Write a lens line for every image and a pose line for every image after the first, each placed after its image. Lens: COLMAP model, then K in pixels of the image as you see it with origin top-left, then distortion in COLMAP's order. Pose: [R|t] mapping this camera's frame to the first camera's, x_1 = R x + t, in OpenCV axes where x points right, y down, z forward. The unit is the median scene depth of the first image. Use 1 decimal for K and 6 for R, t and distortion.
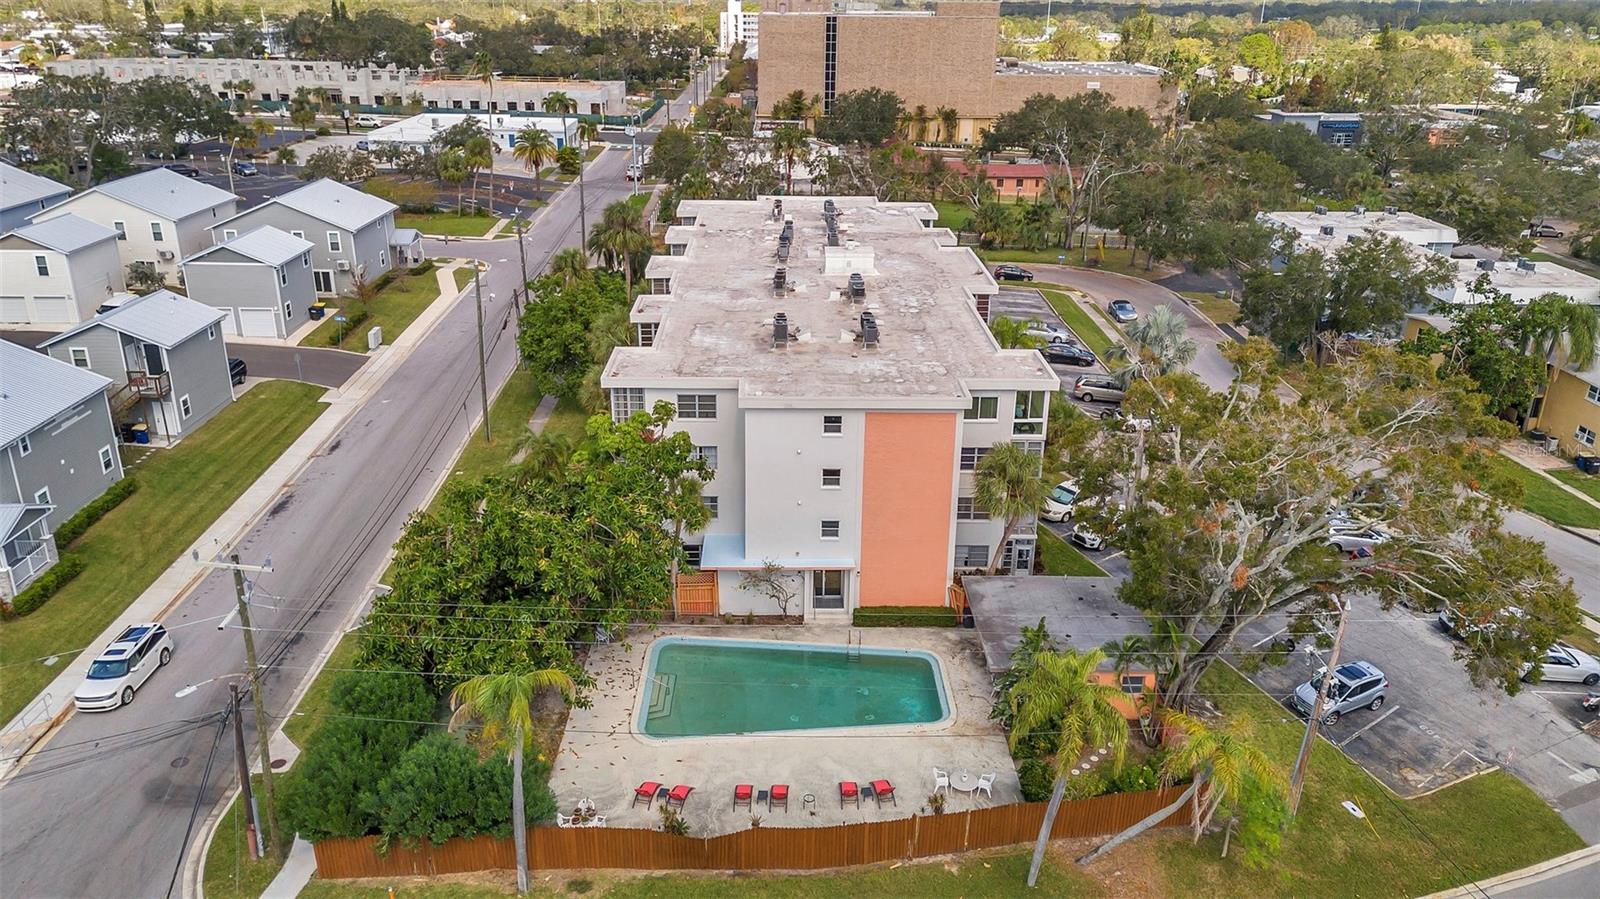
lens RADIAL K [[1171.4, 0, 800.0], [0, 1171.4, 449.5], [0, 0, 1]] dist [0.067073, -0.066733]
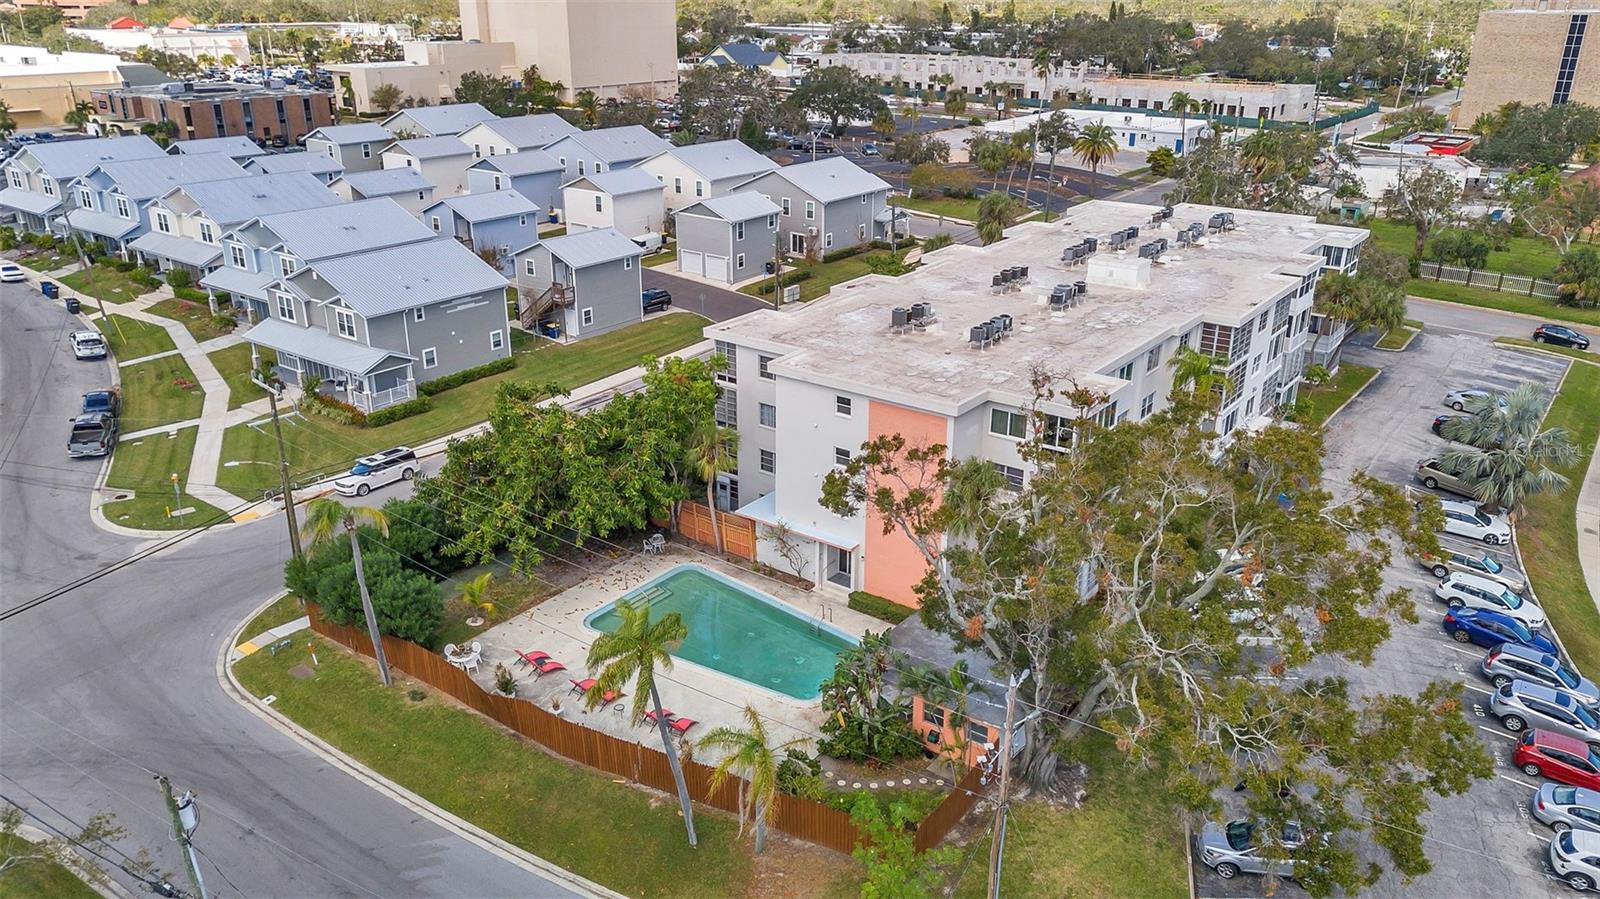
lens RADIAL K [[1171.4, 0, 800.0], [0, 1171.4, 449.5], [0, 0, 1]] dist [0.067073, -0.066733]
pose [[0.790305, 0.216844, -0.573059, 0.428323], [-0.217556, 0.973649, 0.068395, -0.032874], [0.572789, 0.070620, 0.816655, 0.100512]]
